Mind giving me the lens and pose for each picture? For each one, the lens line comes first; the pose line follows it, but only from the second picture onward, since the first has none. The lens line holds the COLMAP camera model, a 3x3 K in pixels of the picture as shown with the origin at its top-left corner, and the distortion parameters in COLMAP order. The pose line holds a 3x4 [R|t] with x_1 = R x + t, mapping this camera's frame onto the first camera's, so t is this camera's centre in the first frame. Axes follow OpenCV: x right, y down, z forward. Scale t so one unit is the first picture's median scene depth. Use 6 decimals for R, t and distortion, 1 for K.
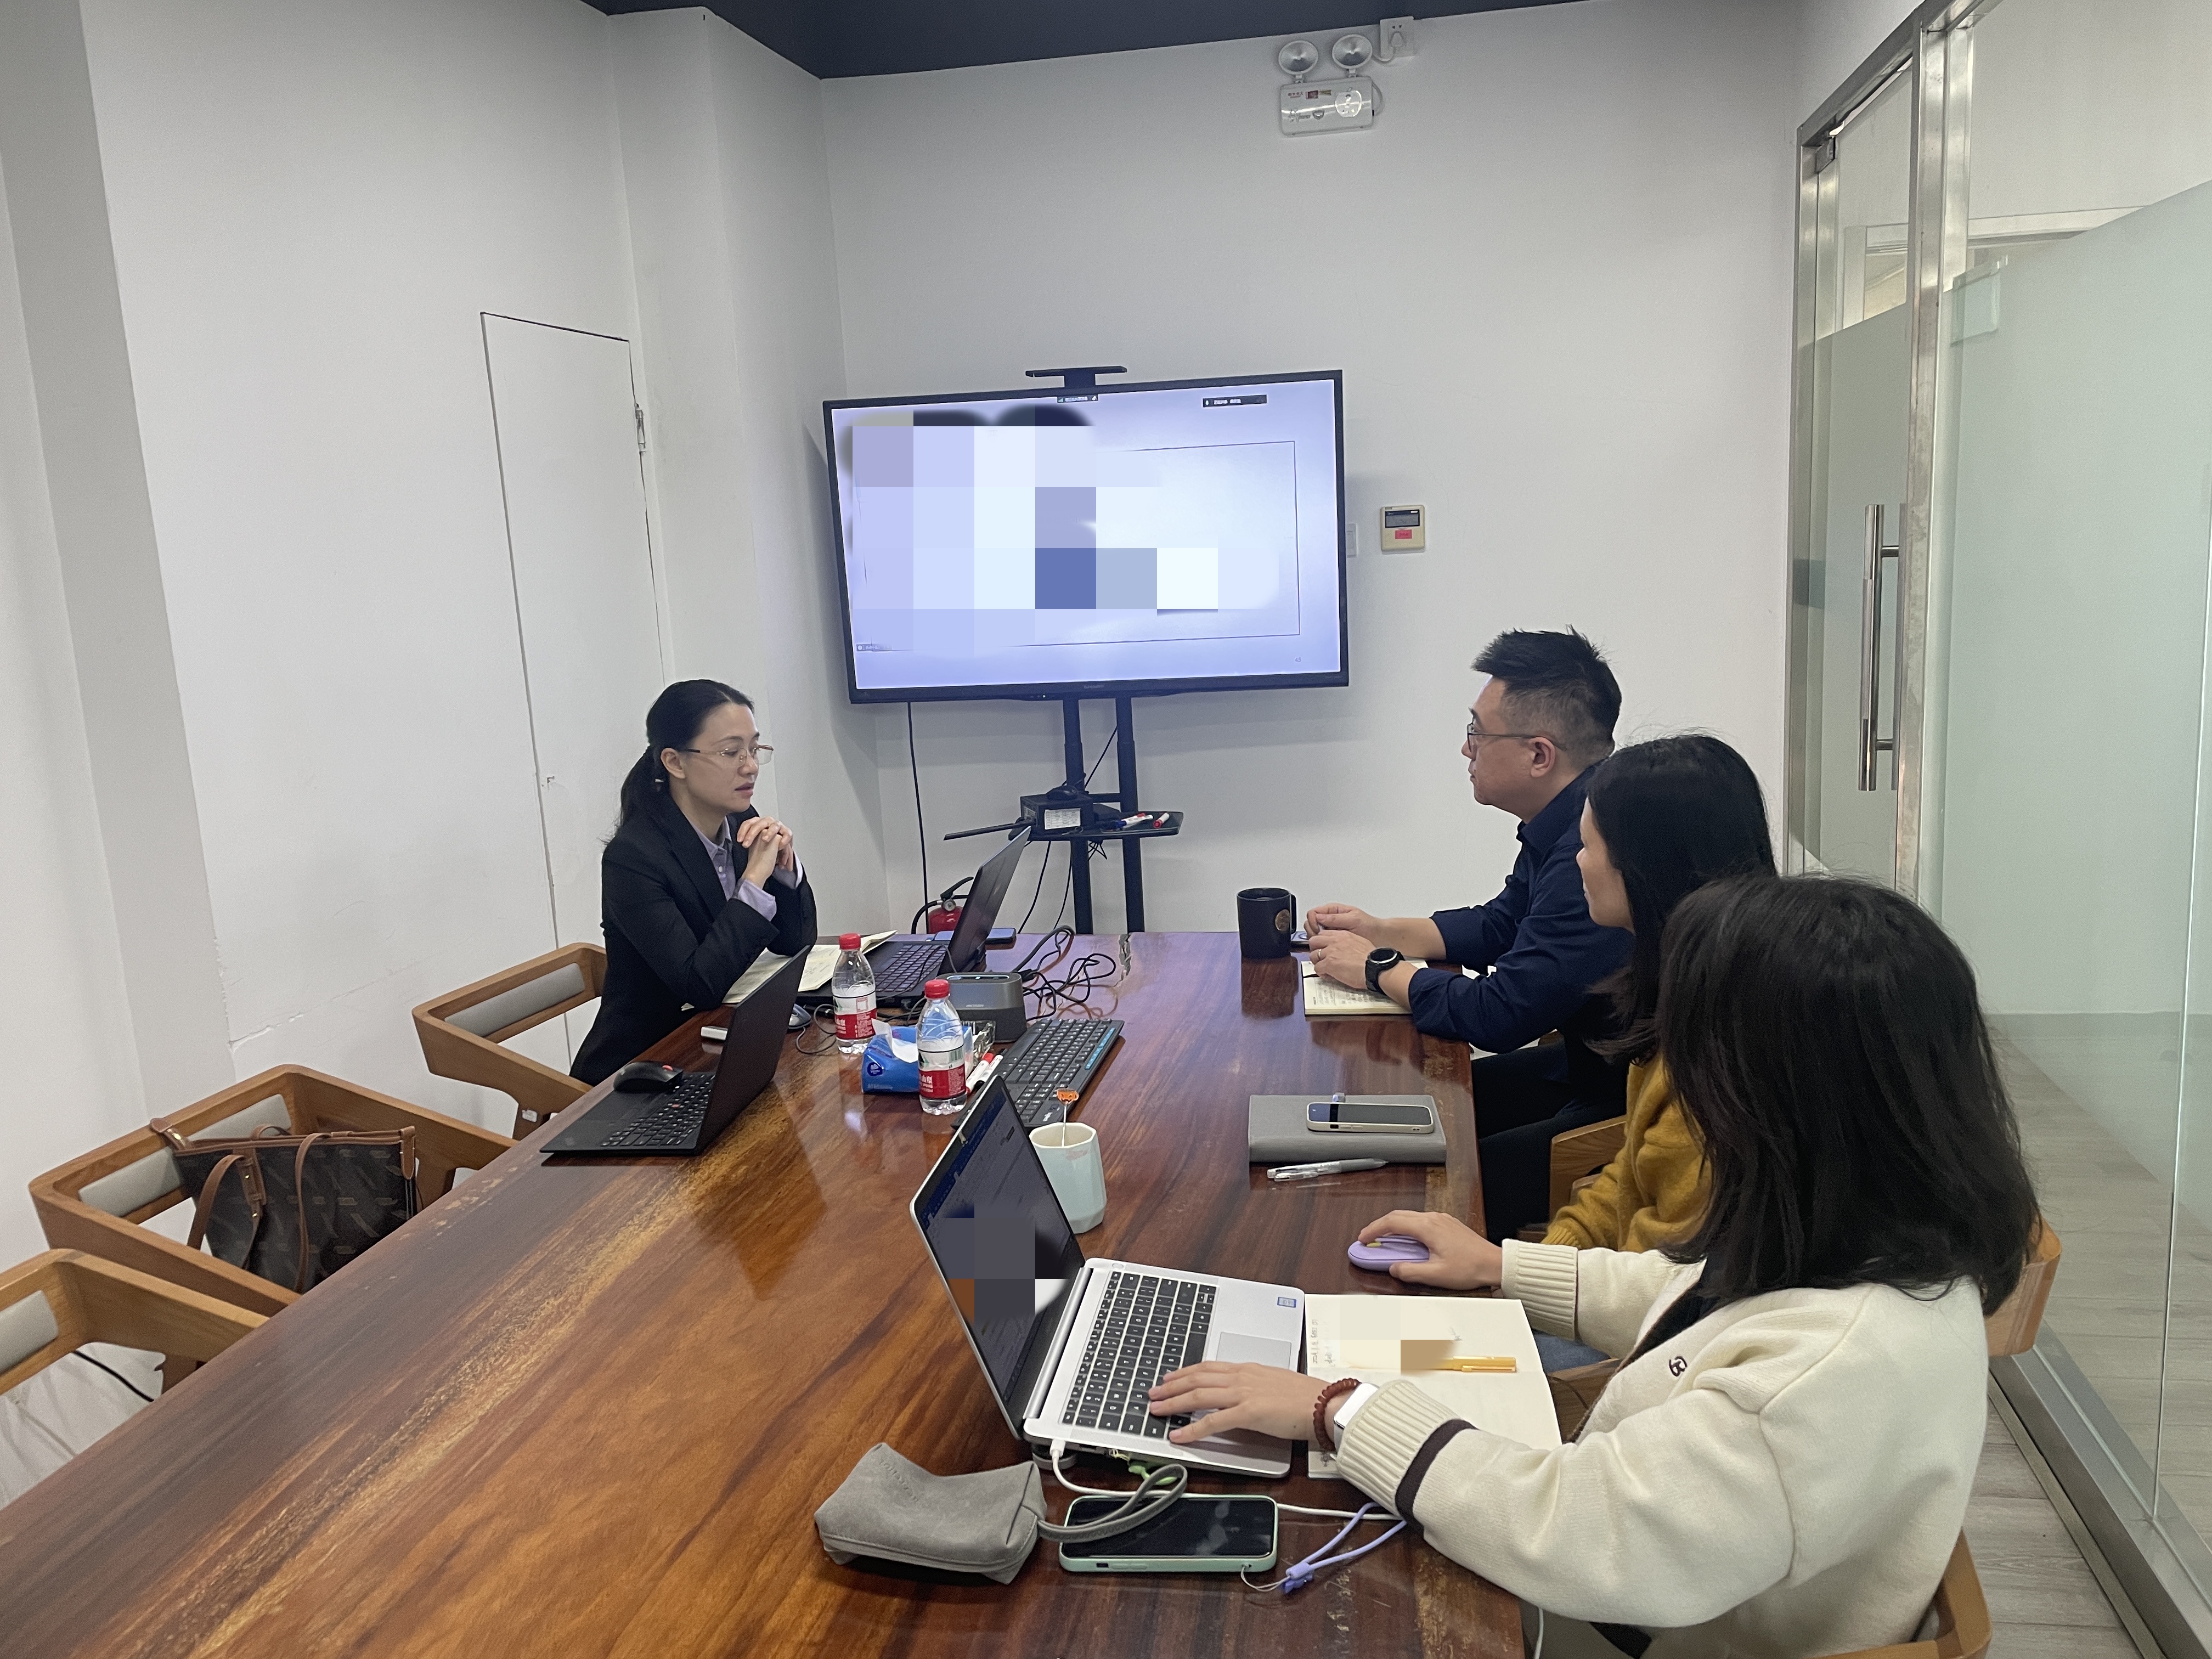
lens RADIAL K [[1653.0, 0, 1110.9], [0, 1653.0, 829.7], [0, 0, 1]] dist [0.088001, -0.120351]
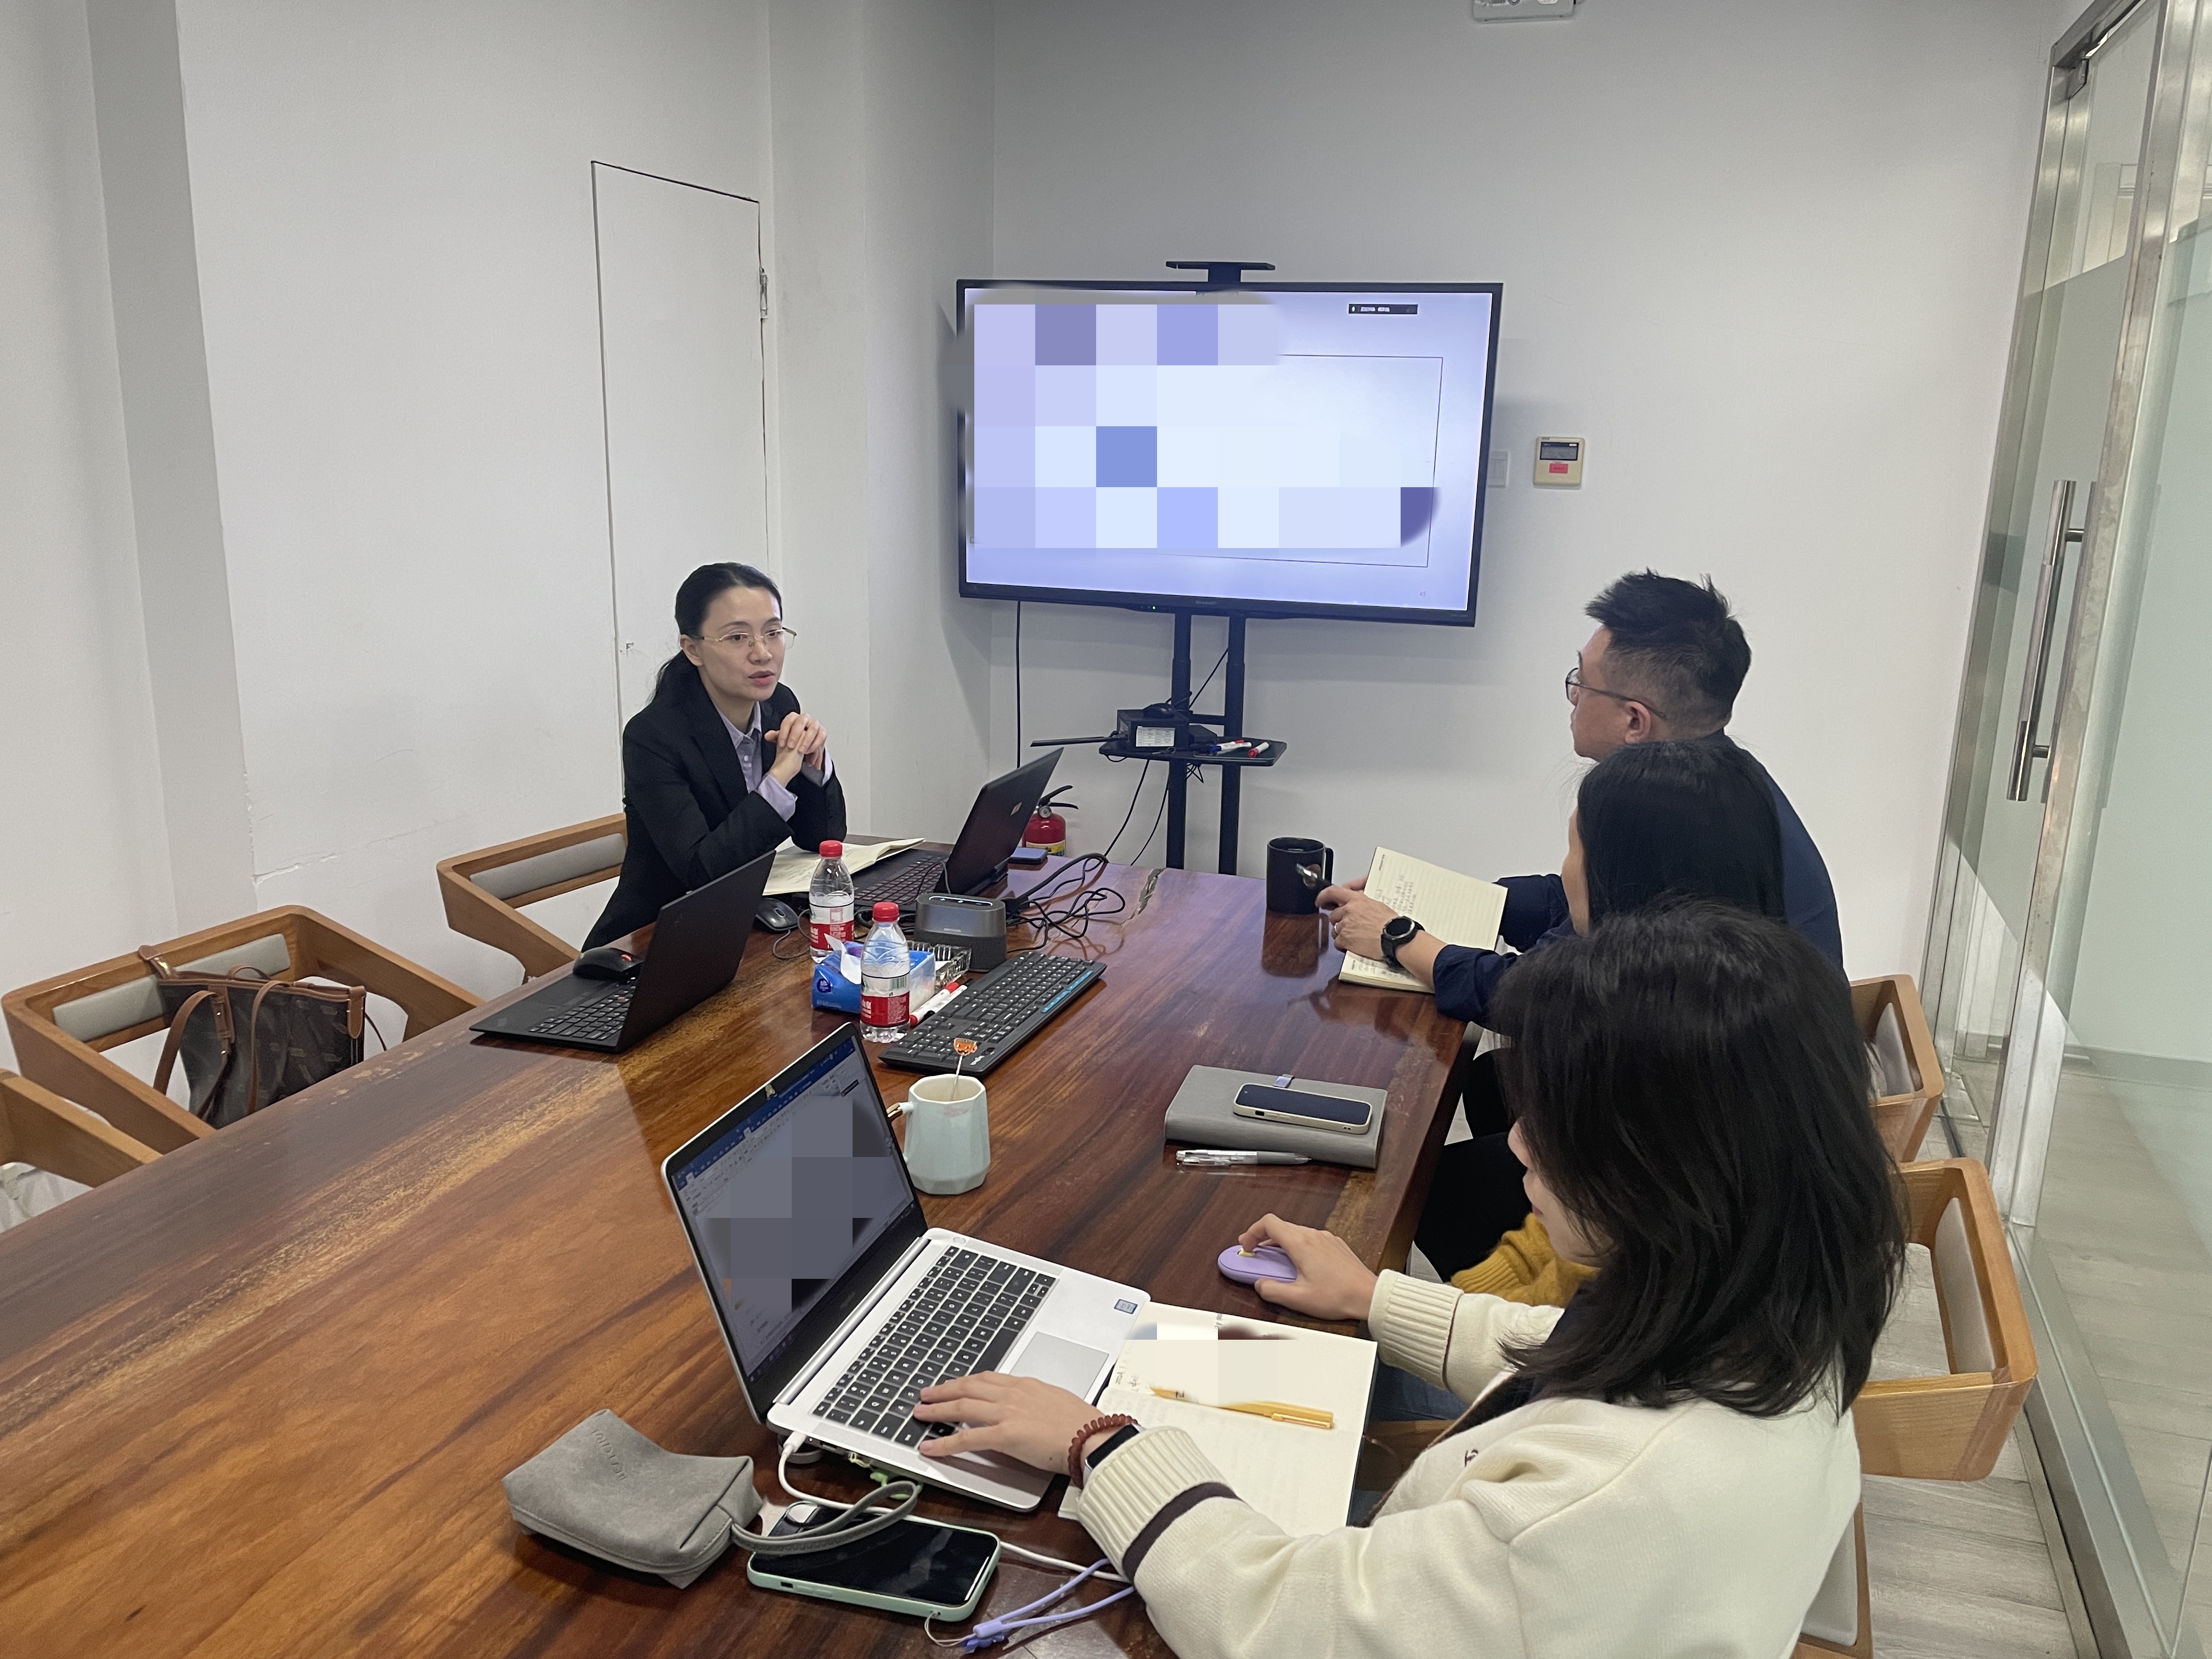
lens RADIAL K [[1653.0, 0, 1119.0], [0, 1653.0, 825.6], [0, 0, 1]] dist [0.088001, -0.120351]
pose [[0.987173, 0.109372, -0.116303, 0.116764], [-0.102744, 0.992802, 0.061547, -0.021921], [0.122198, -0.048808, 0.991305, 0.070098]]
